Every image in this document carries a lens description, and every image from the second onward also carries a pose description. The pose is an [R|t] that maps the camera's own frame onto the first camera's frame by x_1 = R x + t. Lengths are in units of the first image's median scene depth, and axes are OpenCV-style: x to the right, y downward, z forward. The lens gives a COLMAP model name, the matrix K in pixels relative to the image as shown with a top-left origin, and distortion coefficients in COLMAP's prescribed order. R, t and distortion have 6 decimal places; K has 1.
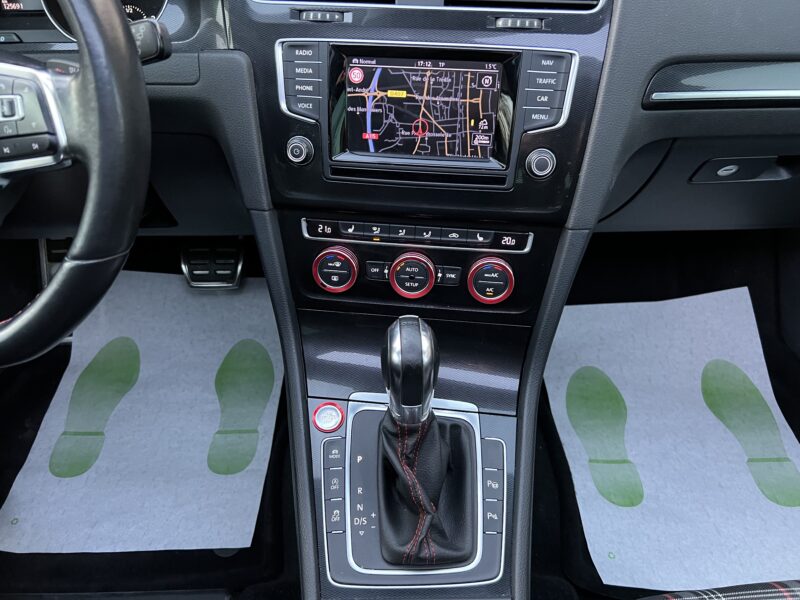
lens RADIAL K [[595.3, 0, 400.0], [0, 595.3, 300.0], [0, 0, 1]] dist [0.067257, -0.106832]
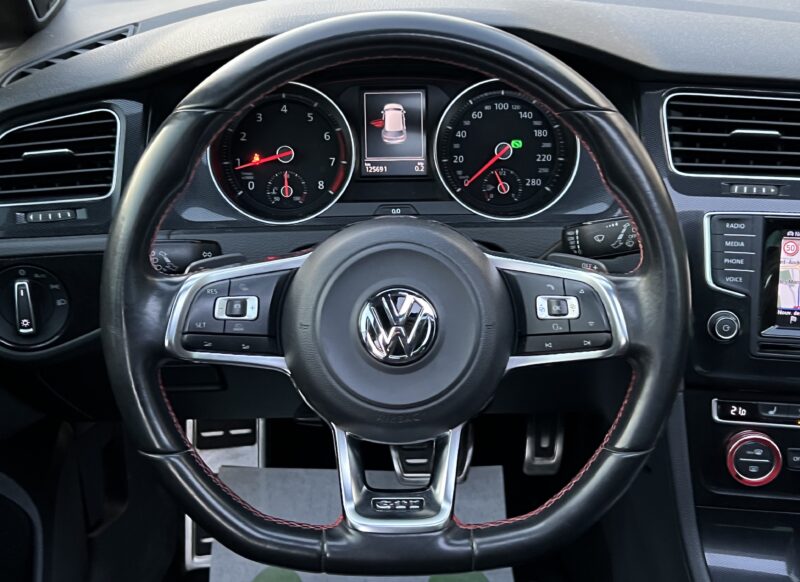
lens RADIAL K [[1053.5, 0, 423.4], [0, 1053.5, 290.7], [0, 0, 1]] dist [0.185717, -0.526917]
pose [[0.999939, -0.007702, 0.007946, -0.603475], [0.009135, 0.979782, -0.199860, 0.015500], [-0.006246, 0.199920, 0.979792, -0.558502]]
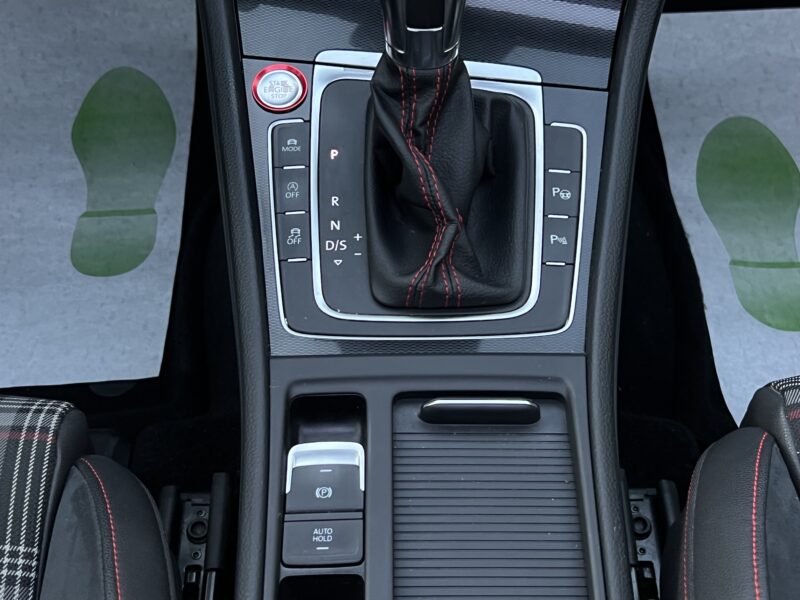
lens RADIAL K [[1057.0, 0, 400.0], [0, 1057.0, 300.0], [0, 0, 1]] dist [0.188411, -0.655623]
pose [[0.999956, 0.008169, -0.004693, 0.002520], [-0.007348, 0.988020, 0.154153, 0.243696], [0.005896, -0.154111, 0.988036, -0.041353]]
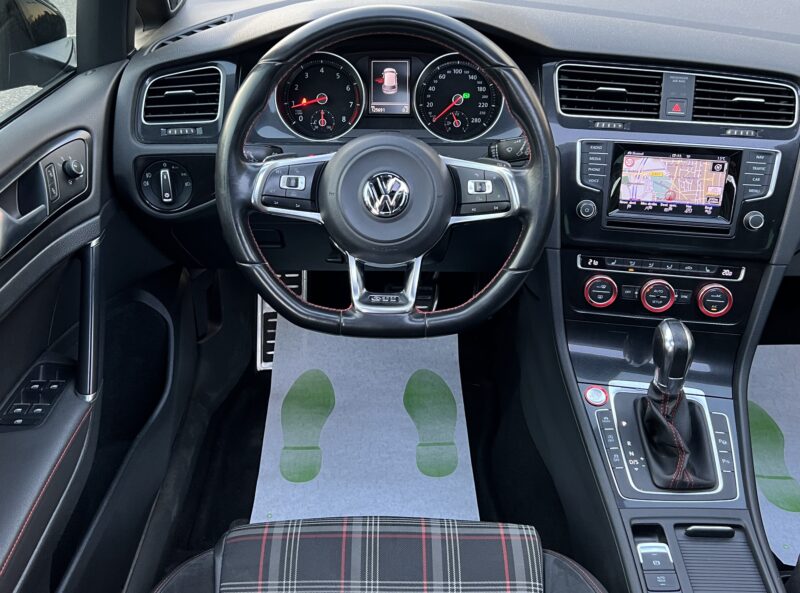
lens RADIAL K [[762.4, 0, 400.0], [0, 762.4, 296.5], [0, 0, 1]] dist [0.115003, -0.248664]
pose [[0.999660, 0.019338, -0.017482, -0.564879], [-0.021216, 0.993190, -0.114557, 0.185339], [0.015147, 0.114889, 0.993263, -0.839390]]
